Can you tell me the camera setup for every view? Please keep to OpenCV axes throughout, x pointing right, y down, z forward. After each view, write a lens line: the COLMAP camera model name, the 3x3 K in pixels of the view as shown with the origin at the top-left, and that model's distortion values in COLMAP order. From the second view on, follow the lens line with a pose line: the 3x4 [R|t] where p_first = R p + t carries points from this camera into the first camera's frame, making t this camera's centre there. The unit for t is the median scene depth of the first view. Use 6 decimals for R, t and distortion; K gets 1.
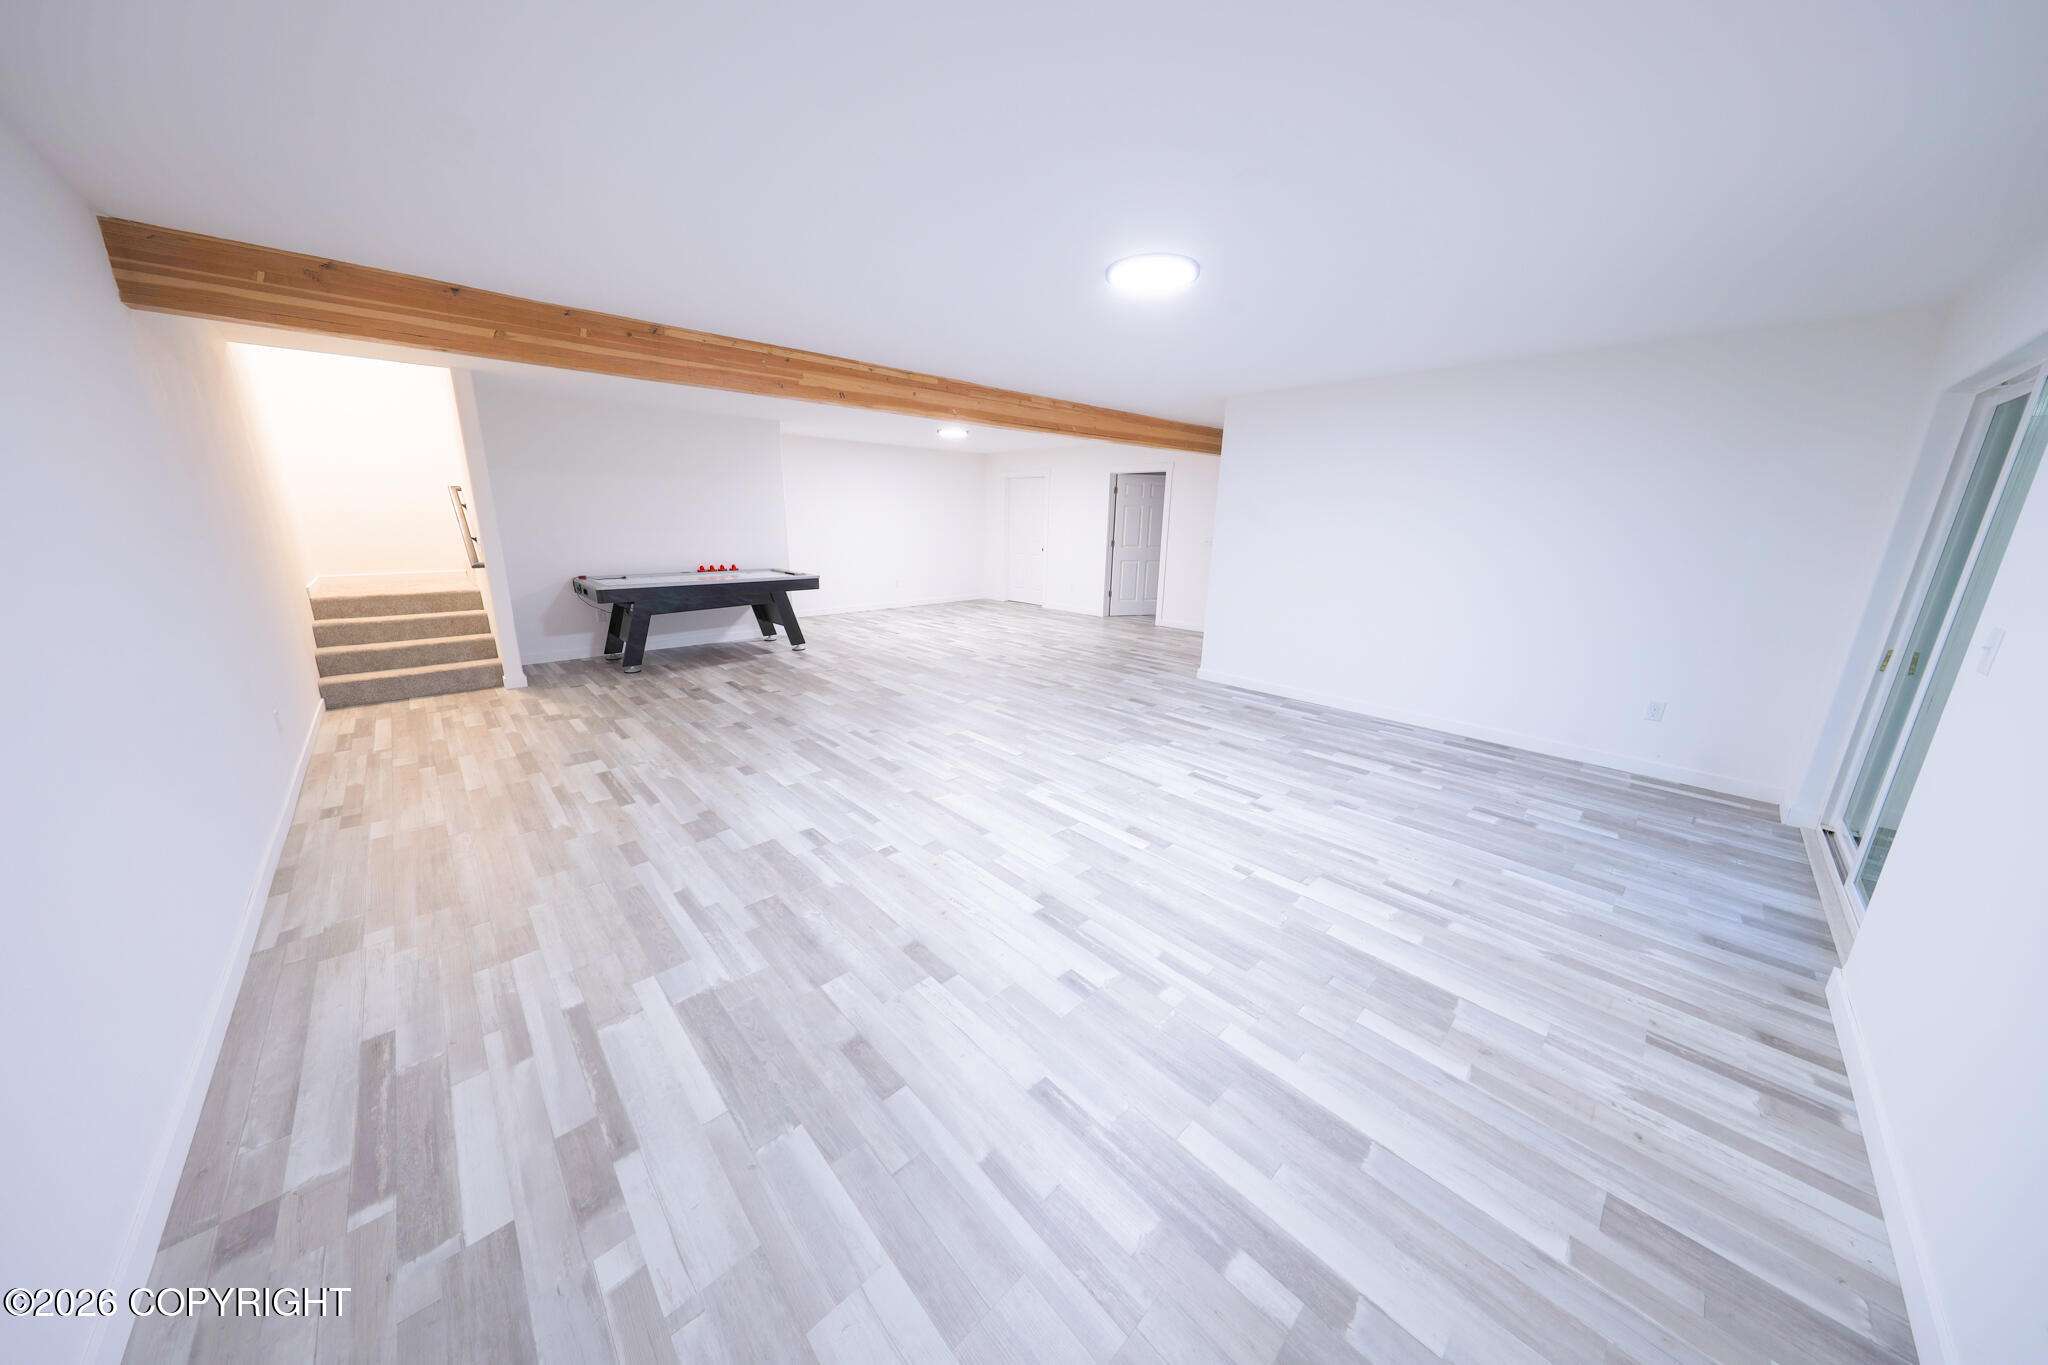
lens RADIAL K [[646.9, 0, 1033.0], [0, 646.9, 681.1], [0, 0, 1]] dist [-0.002304, 0.000056]
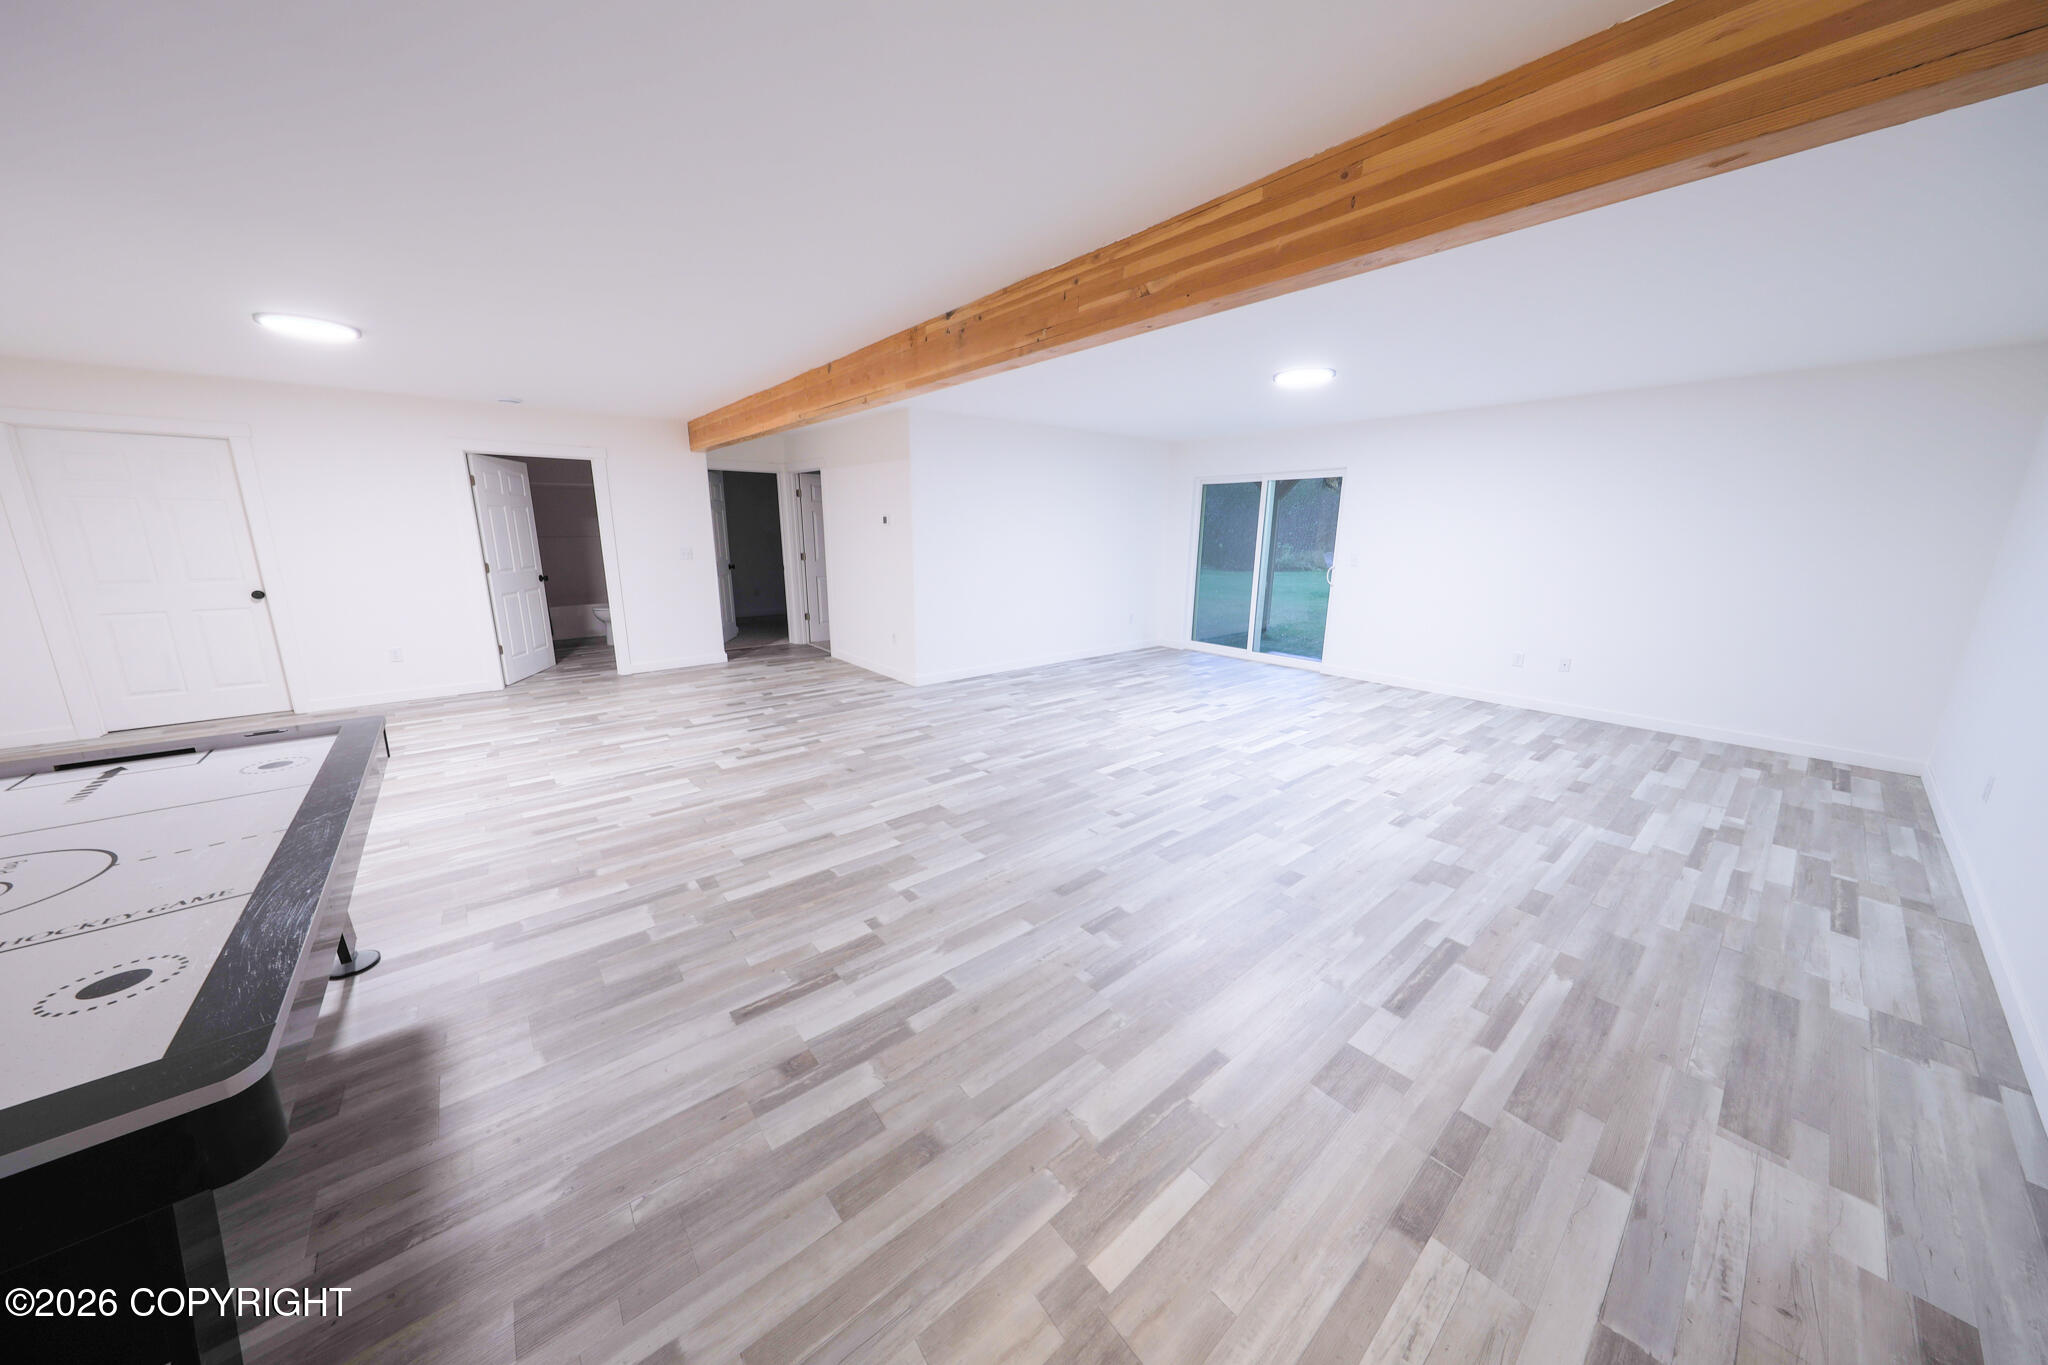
lens RADIAL K [[646.9, 0, 1022.7], [0, 646.9, 687.1], [0, 0, 1]] dist [-0.002304, 0.000056]
pose [[0.078109, -0.256369, 0.963418, -1.342742], [0.246098, 0.941423, 0.230564, -0.374187], [-0.966093, 0.219086, 0.136626, 1.370563]]
